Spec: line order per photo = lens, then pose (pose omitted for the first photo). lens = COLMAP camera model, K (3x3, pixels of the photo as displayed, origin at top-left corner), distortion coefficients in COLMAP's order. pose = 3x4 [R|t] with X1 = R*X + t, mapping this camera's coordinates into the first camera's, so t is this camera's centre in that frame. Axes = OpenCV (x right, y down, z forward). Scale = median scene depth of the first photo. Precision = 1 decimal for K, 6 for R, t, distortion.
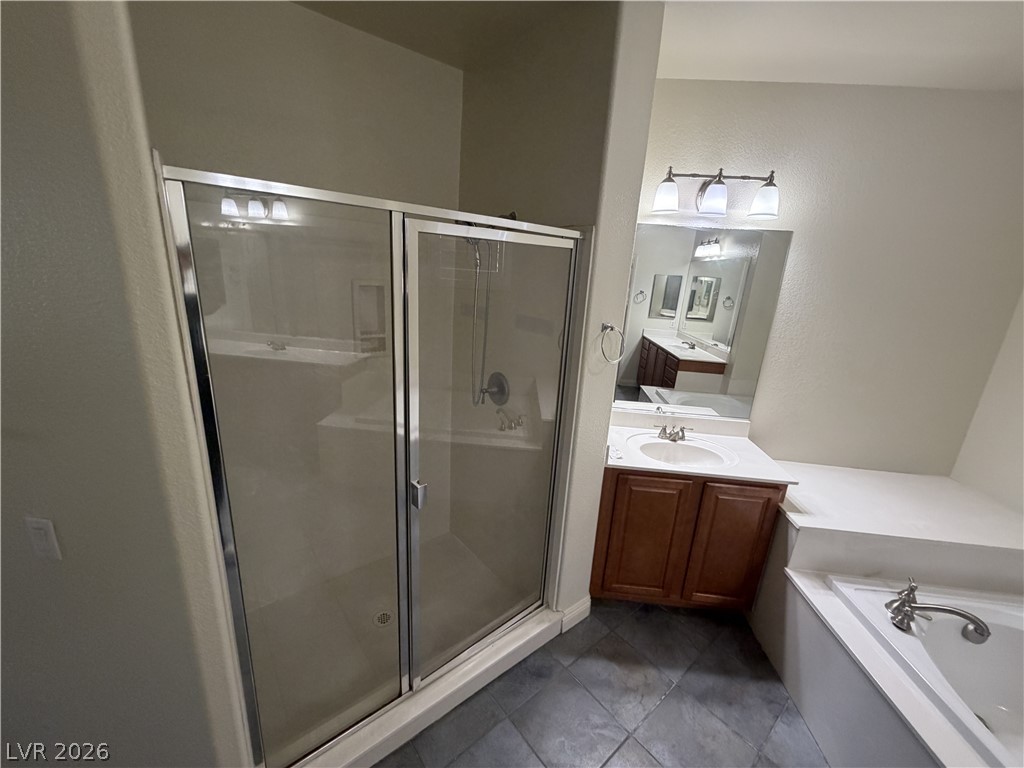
lens RADIAL K [[413.0, 0, 512.0], [0, 413.0, 384.0], [0, 0, 1]] dist [-0.000977, 0.000234]
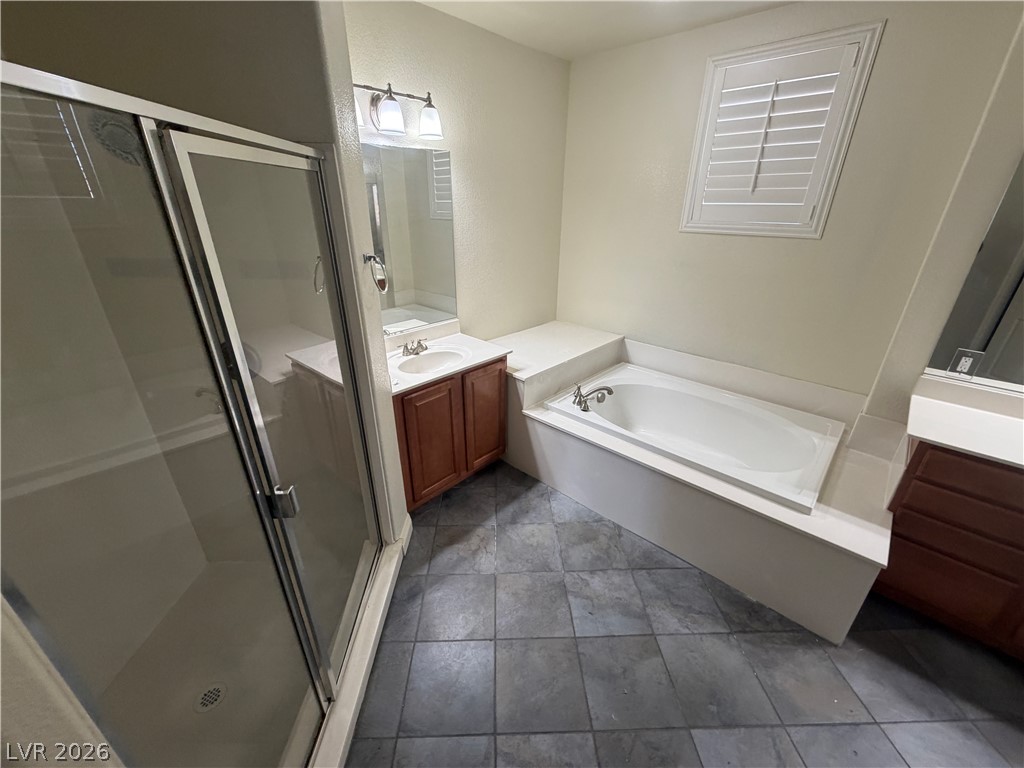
lens RADIAL K [[413.0, 0, 512.0], [0, 413.0, 384.0], [0, 0, 1]] dist [-0.000977, 0.000234]
pose [[0.612023, -0.374072, 0.696776, -0.298862], [0.243091, 0.927388, 0.284356, -0.048268], [-0.752552, -0.004653, 0.658517, 0.093228]]
